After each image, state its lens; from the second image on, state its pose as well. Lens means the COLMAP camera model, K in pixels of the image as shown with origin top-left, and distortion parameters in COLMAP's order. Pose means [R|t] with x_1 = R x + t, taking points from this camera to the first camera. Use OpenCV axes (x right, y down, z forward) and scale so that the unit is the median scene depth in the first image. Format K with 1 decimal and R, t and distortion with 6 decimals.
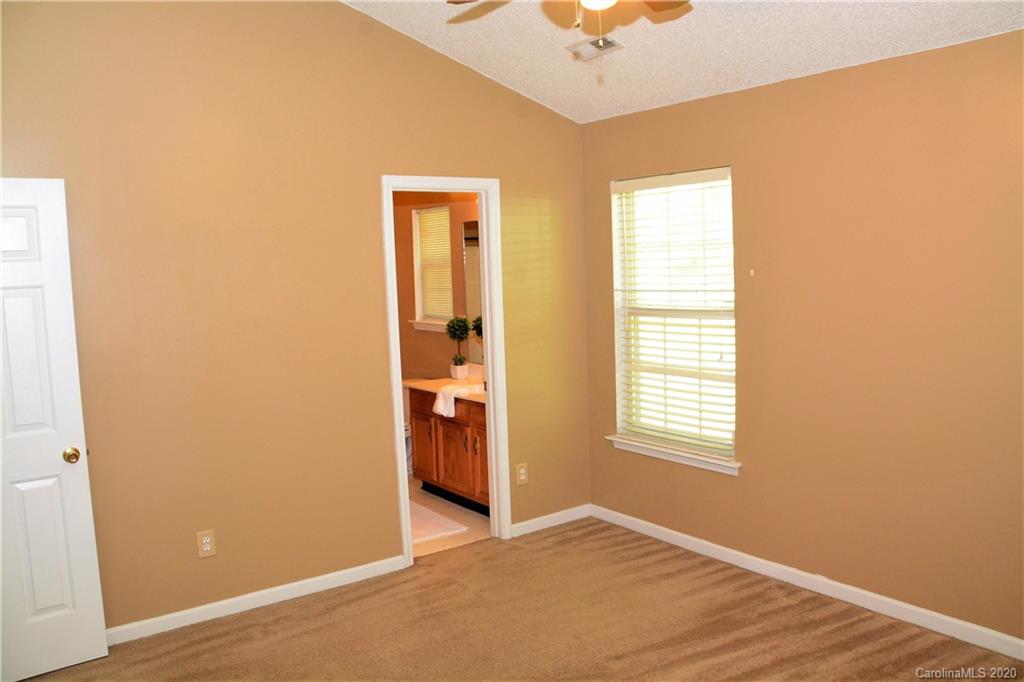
lens RADIAL K [[811.2, 0, 512.0], [0, 811.2, 341.0], [0, 0, 1]] dist [-0.168839, 0.132952]
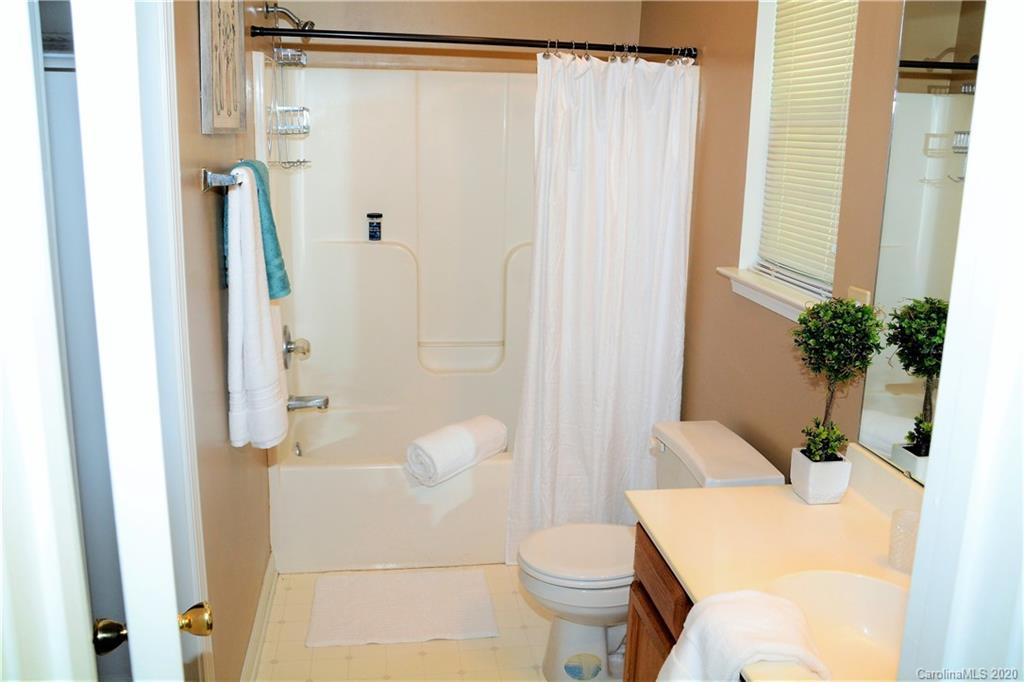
lens RADIAL K [[898.6, 0, 512.3], [0, 898.6, 314.9], [0, 0, 1]] dist [-0.074759, 0.006352]
pose [[0.883055, 0.152906, -0.443659, -0.027758], [-0.101675, 0.985310, 0.137213, -0.055685], [0.458122, -0.076057, 0.885629, 0.653631]]
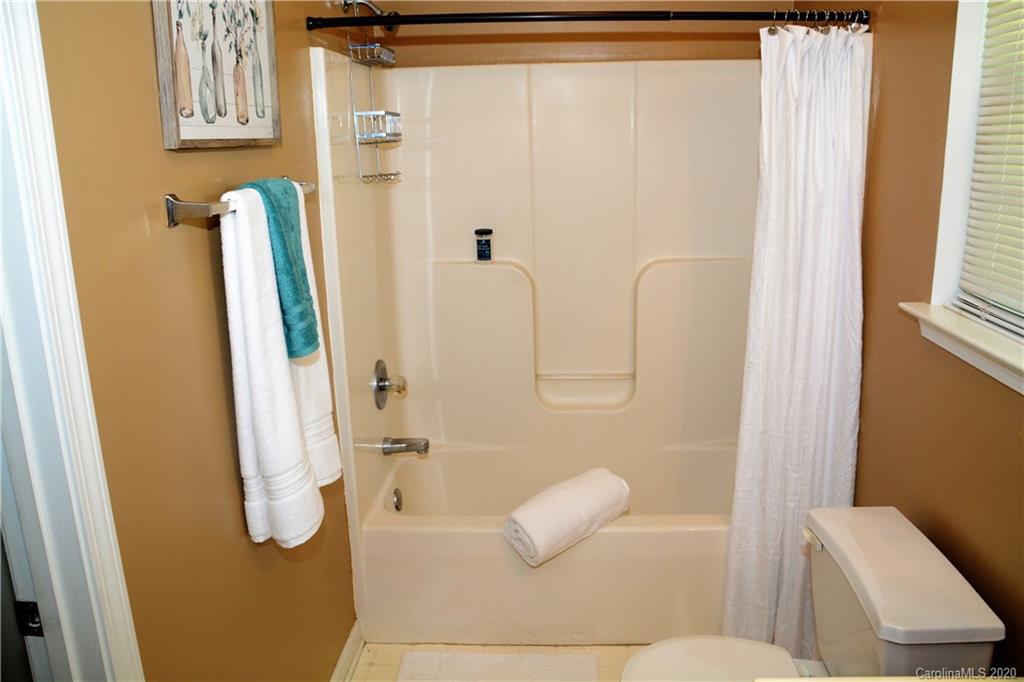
lens RADIAL K [[811.2, 0, 512.0], [0, 811.2, 341.0], [0, 0, 1]] dist [-0.168839, 0.132952]
pose [[0.773446, 0.175870, -0.608975, -0.072804], [-0.065805, 0.977825, 0.198815, -0.062499], [0.630437, -0.113700, 0.767868, 0.789034]]
